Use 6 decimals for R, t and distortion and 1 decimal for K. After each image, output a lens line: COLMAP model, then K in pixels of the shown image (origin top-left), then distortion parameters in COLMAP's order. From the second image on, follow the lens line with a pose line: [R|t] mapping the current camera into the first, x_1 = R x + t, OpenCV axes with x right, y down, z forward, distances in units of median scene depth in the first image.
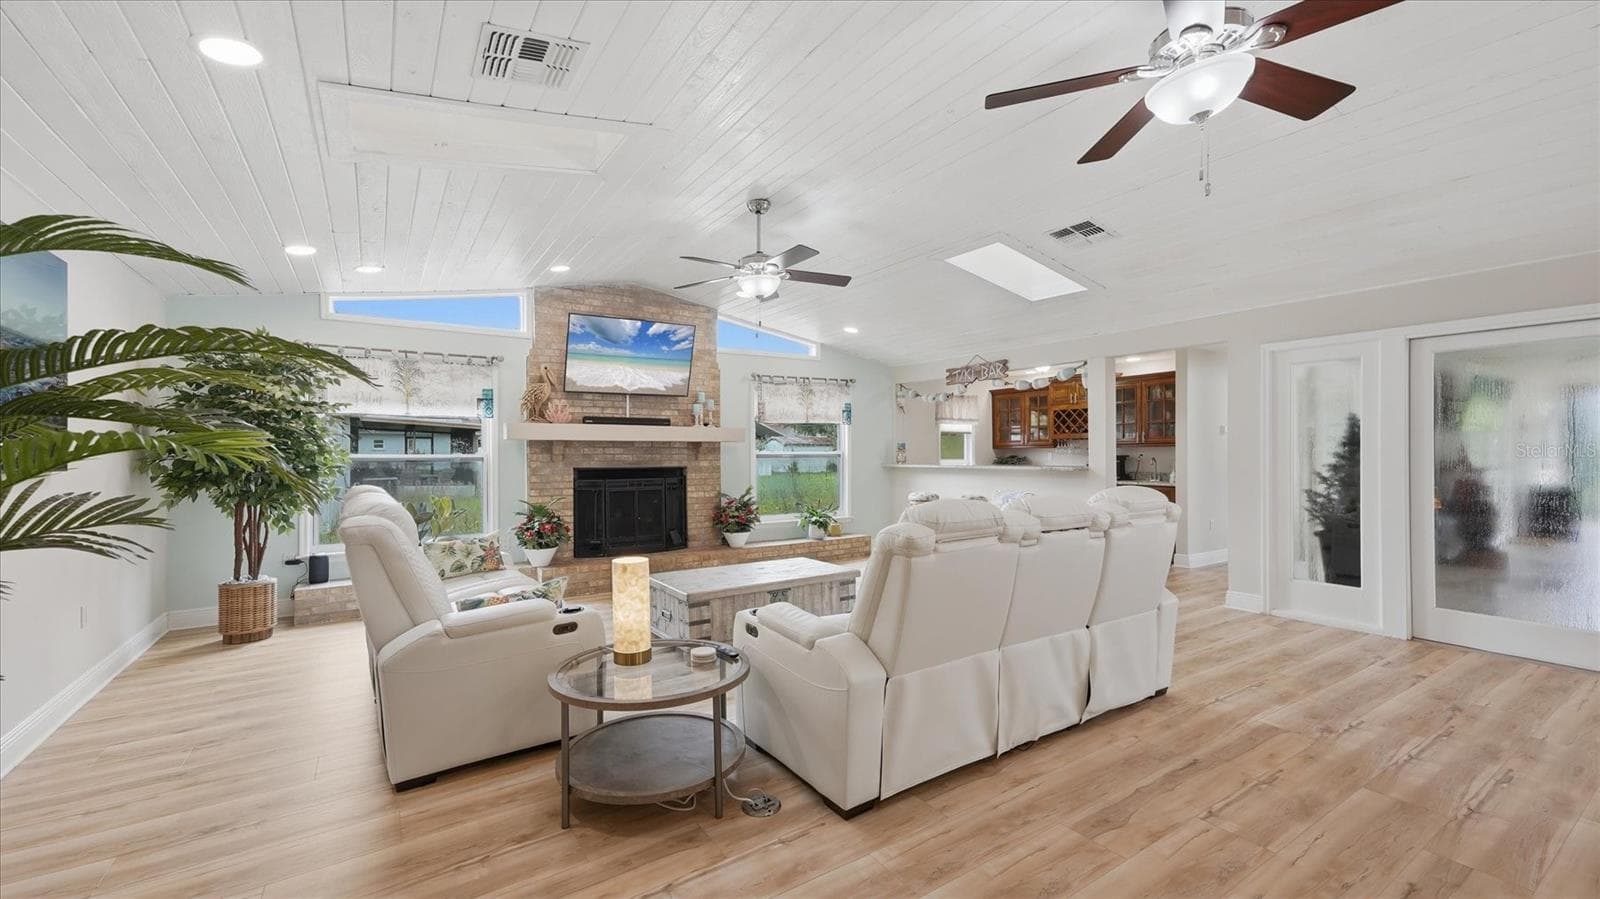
lens RADIAL K [[660.5, 0, 789.9], [0, 660.5, 449.3], [0, 0, 1]] dist [0.011070, 0.002232]
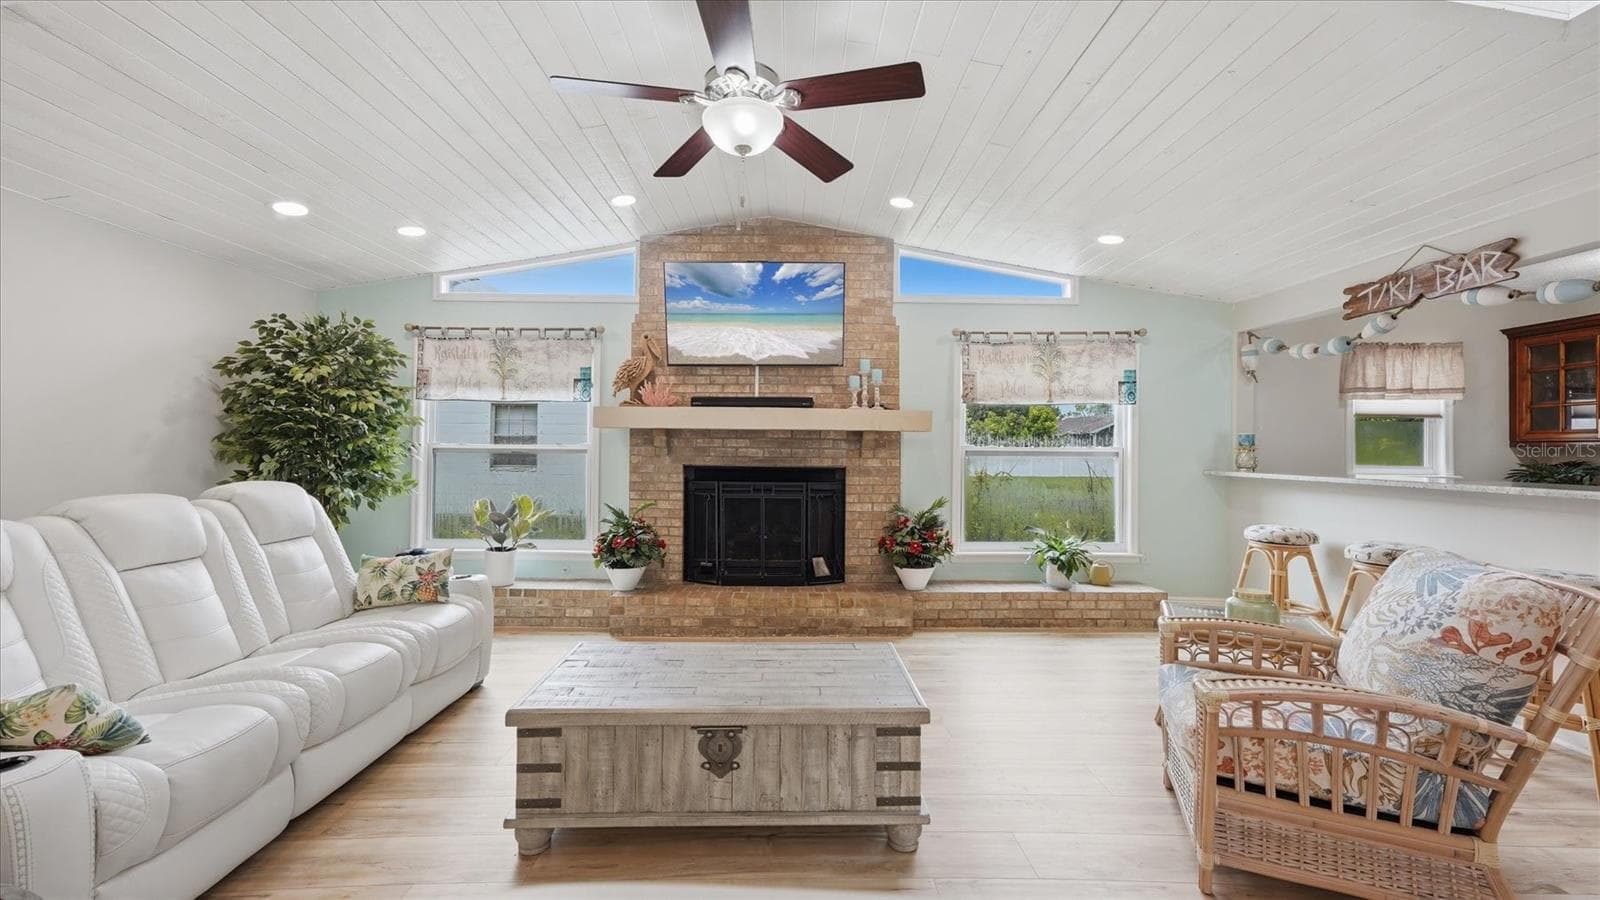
lens RADIAL K [[660.5, 0, 790.7], [0, 660.5, 446.9], [0, 0, 1]] dist [0.011070, 0.002232]
pose [[0.846549, 0.007193, -0.532262, 0.177253], [-0.008150, 0.999967, 0.000551, 0.005502], [0.532249, 0.003871, 0.846579, 0.388735]]
